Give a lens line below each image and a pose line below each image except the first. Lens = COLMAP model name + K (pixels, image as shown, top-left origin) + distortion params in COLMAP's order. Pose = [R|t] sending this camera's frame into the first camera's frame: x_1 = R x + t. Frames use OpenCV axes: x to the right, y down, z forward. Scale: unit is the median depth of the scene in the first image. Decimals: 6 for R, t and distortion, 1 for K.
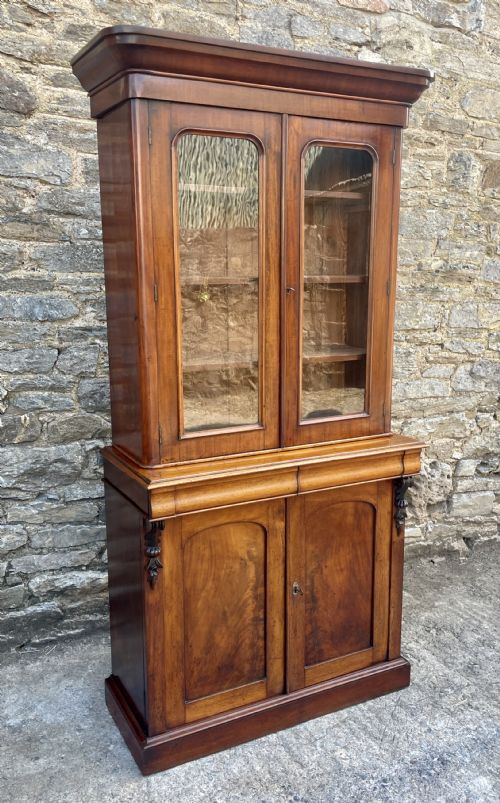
lens RADIAL K [[716.6, 0, 254.8], [0, 716.6, 410.0], [0, 0, 1]] dist [0.091616, -0.117292]
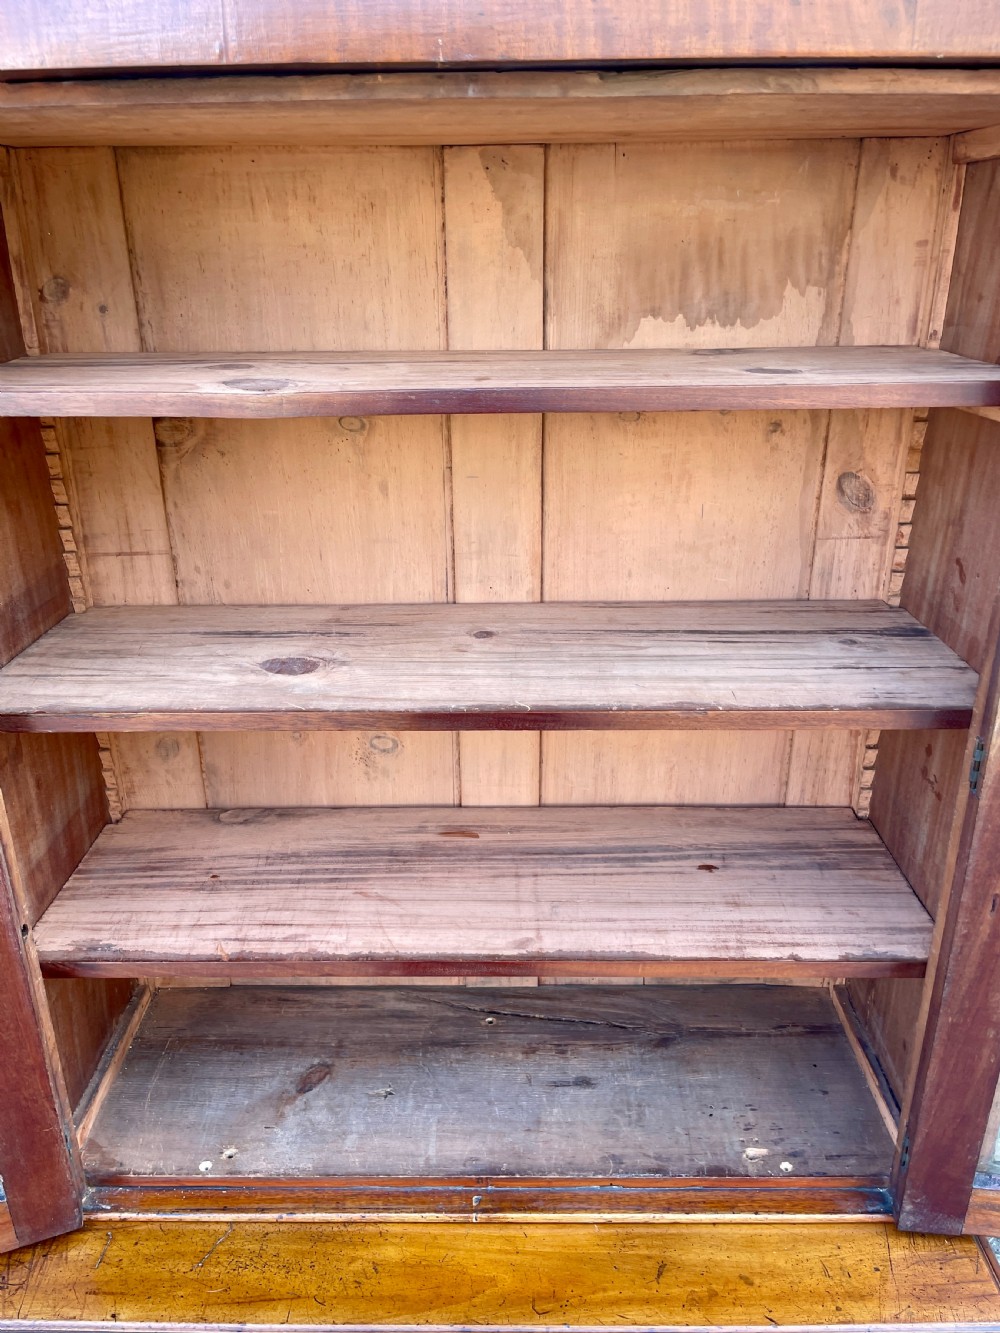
lens RADIAL K [[1016.1, 0, 487.7], [0, 1016.1, 678.5], [0, 0, 1]] dist [0.085617, -0.118349]
pose [[0.876858, 0.174635, -0.447910, 0.186051], [-0.083708, 0.972919, 0.215459, -0.252626], [0.473406, -0.151433, 0.867729, 0.603381]]
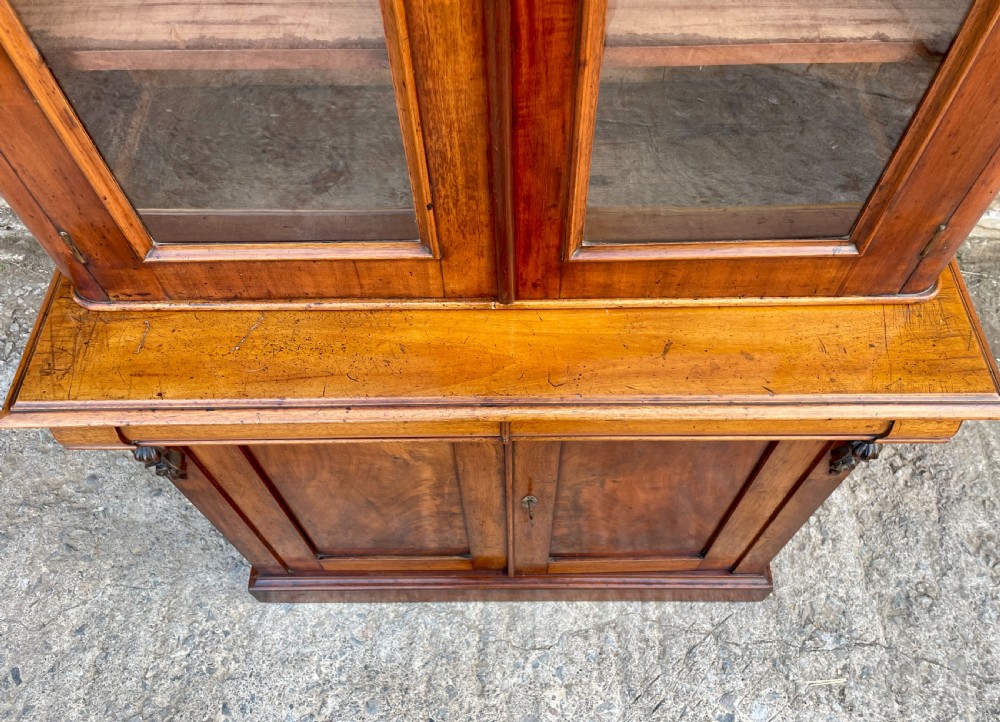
lens RADIAL K [[772.8, 0, 506.8], [0, 772.8, 366.8], [0, 0, 1]] dist [0.086388, -0.121141]
pose [[0.884654, 0.392801, -0.251185, 0.130933], [-0.081614, 0.660880, 0.746040, -0.179858], [0.459049, -0.639488, 0.616709, 0.711959]]
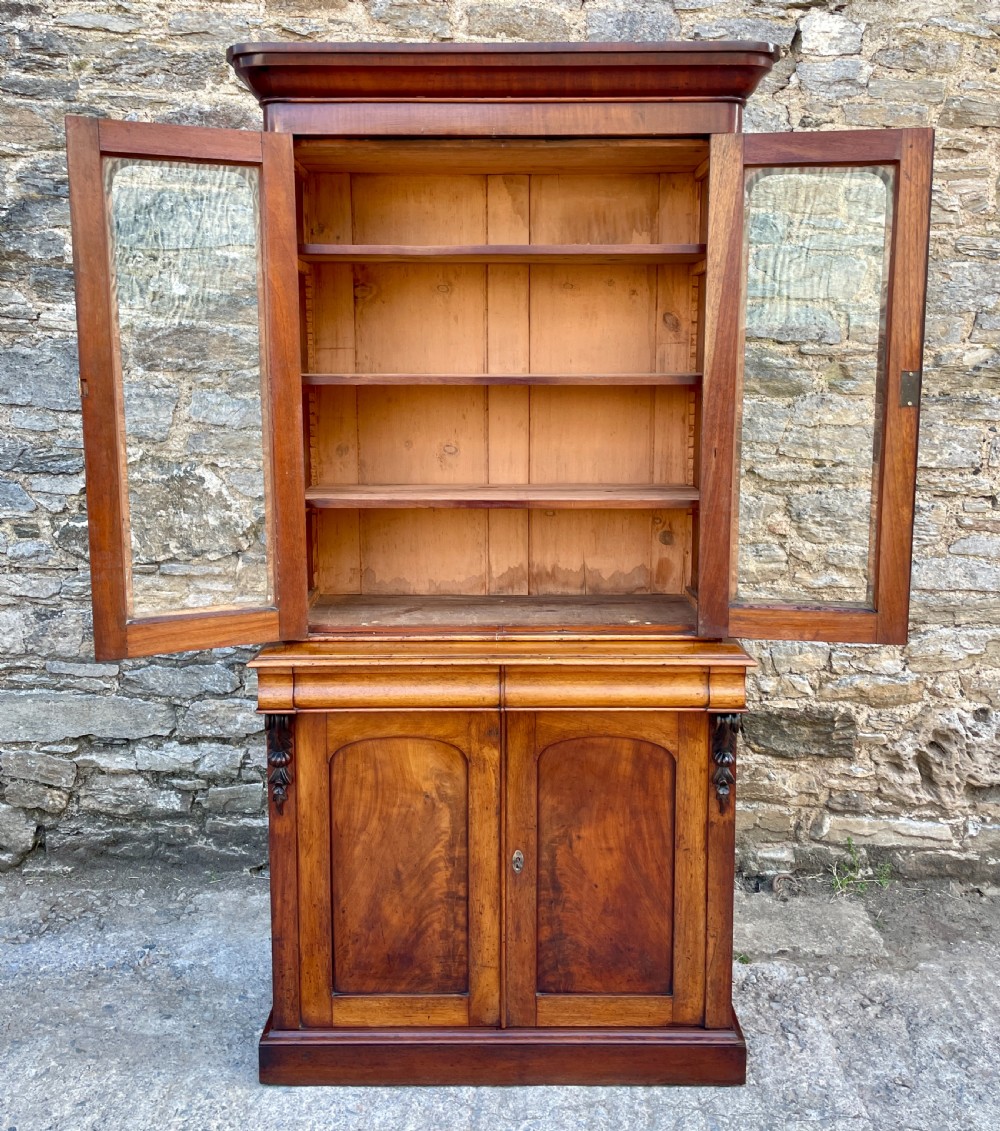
lens RADIAL K [[1067.4, 0, 505.4], [0, 1067.4, 498.4], [0, 0, 1]] dist [0.103691, -0.140645]
pose [[0.884307, 0.059068, -0.463154, 0.449788], [-0.091722, 0.994614, -0.048280, -0.022219], [0.457807, 0.085175, 0.884962, 0.125377]]
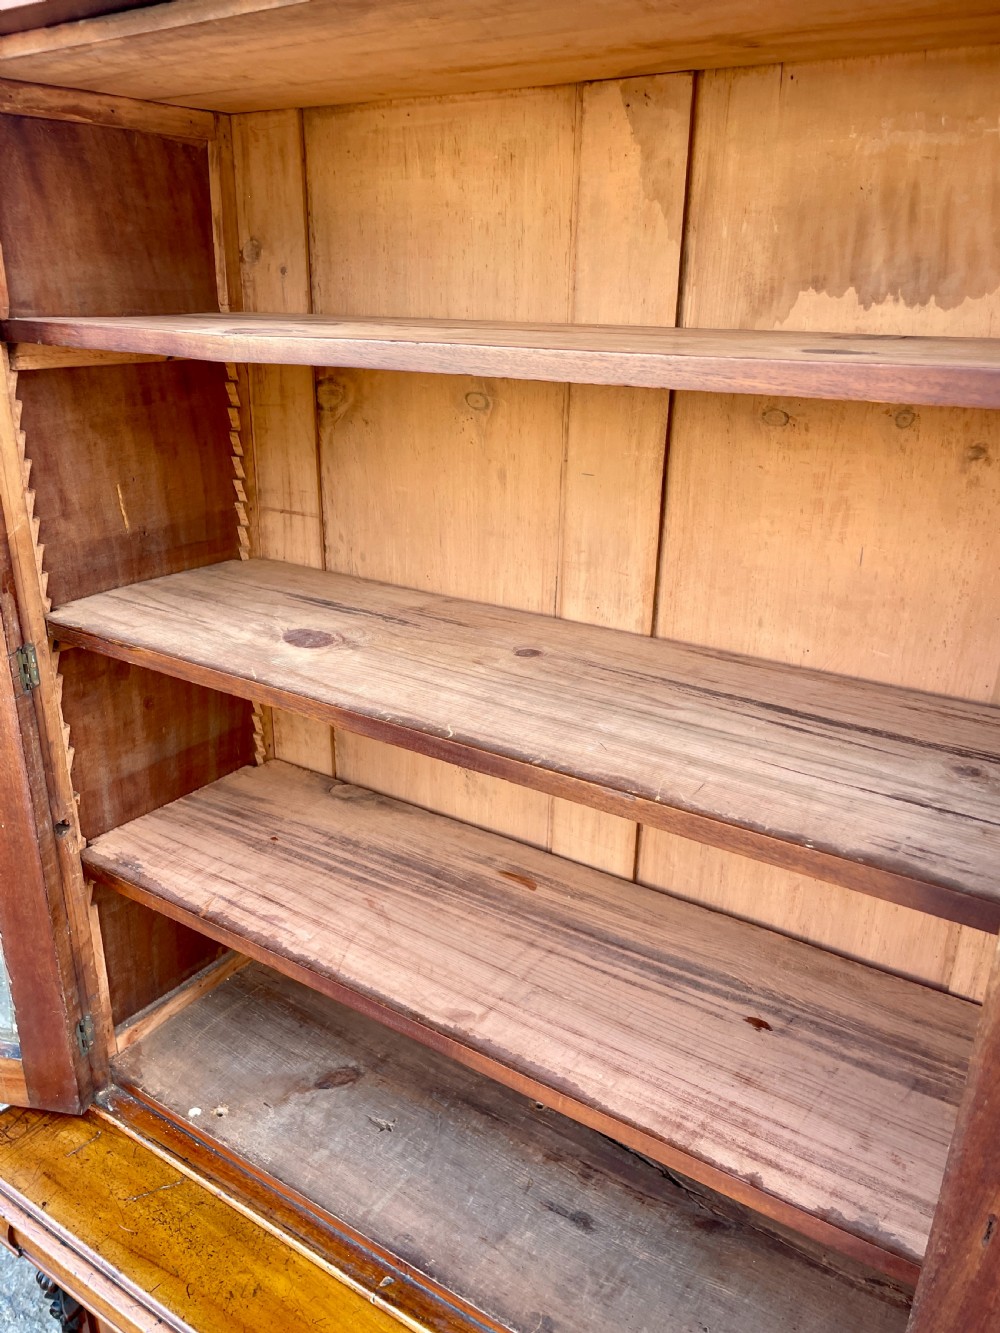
lens RADIAL K [[1016.1, 0, 487.7], [0, 1016.1, 678.5], [0, 0, 1]] dist [0.085617, -0.118349]
pose [[0.468676, 0.320891, -0.823026, 0.283486], [-0.186472, 0.946633, 0.262897, -0.262617], [0.863465, 0.030259, 0.503501, 0.774760]]
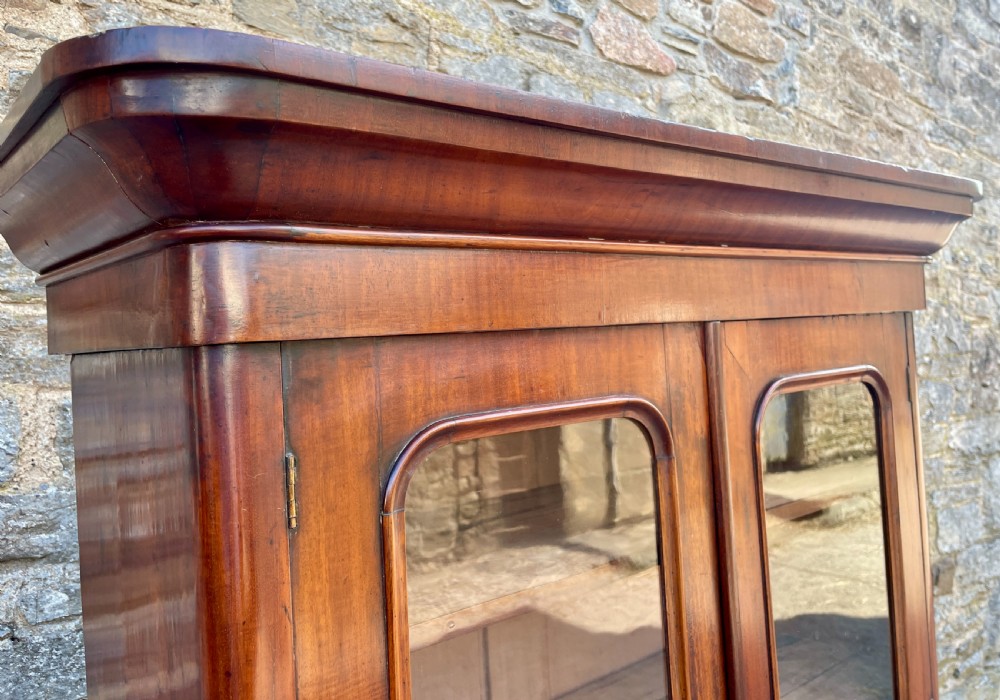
lens RADIAL K [[795.2, 0, 509.5], [0, 795.2, 317.9], [0, 0, 1]] dist [0.097633, -0.141115]
pose [[0.976635, -0.048272, 0.209412, -0.101036], [0.094922, 0.971135, -0.218830, -0.290993], [-0.192804, 0.233595, 0.953027, 0.582496]]
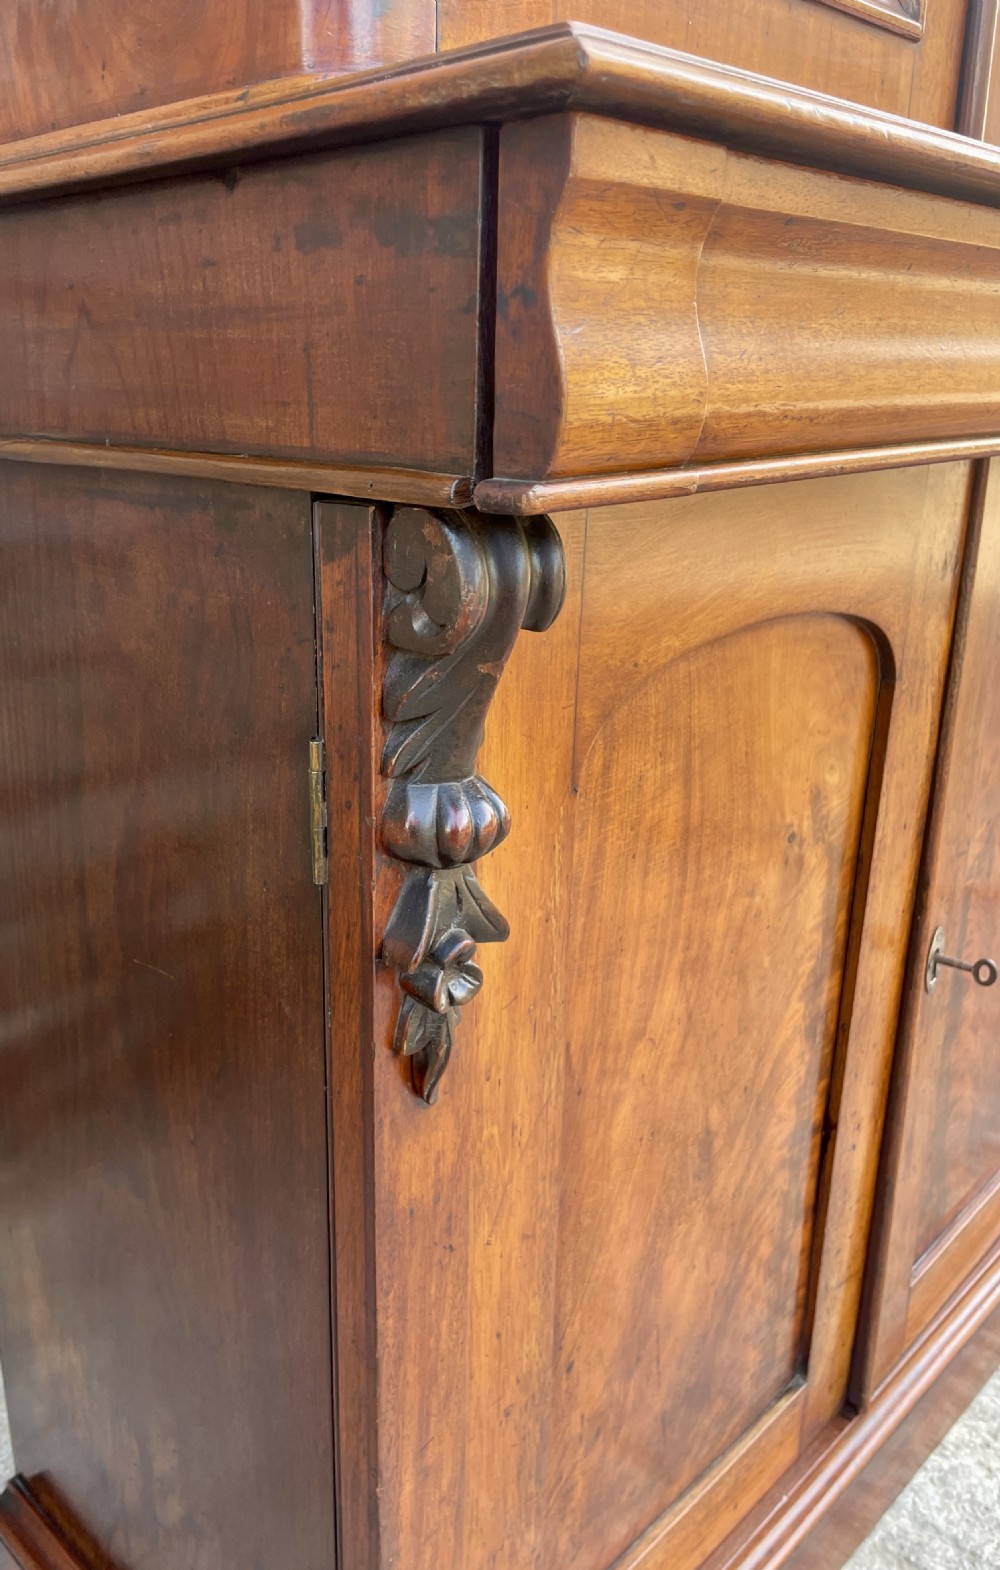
lens RADIAL K [[1225.1, 0, 414.6], [0, 1225.1, 785.9], [0, 0, 1]] dist [0.071824, -0.114319]
pose [[0.960298, -0.087944, 0.264752, -0.170873], [0.054076, 0.989692, 0.132610, 0.138828], [-0.273685, -0.113028, 0.955155, 0.682772]]
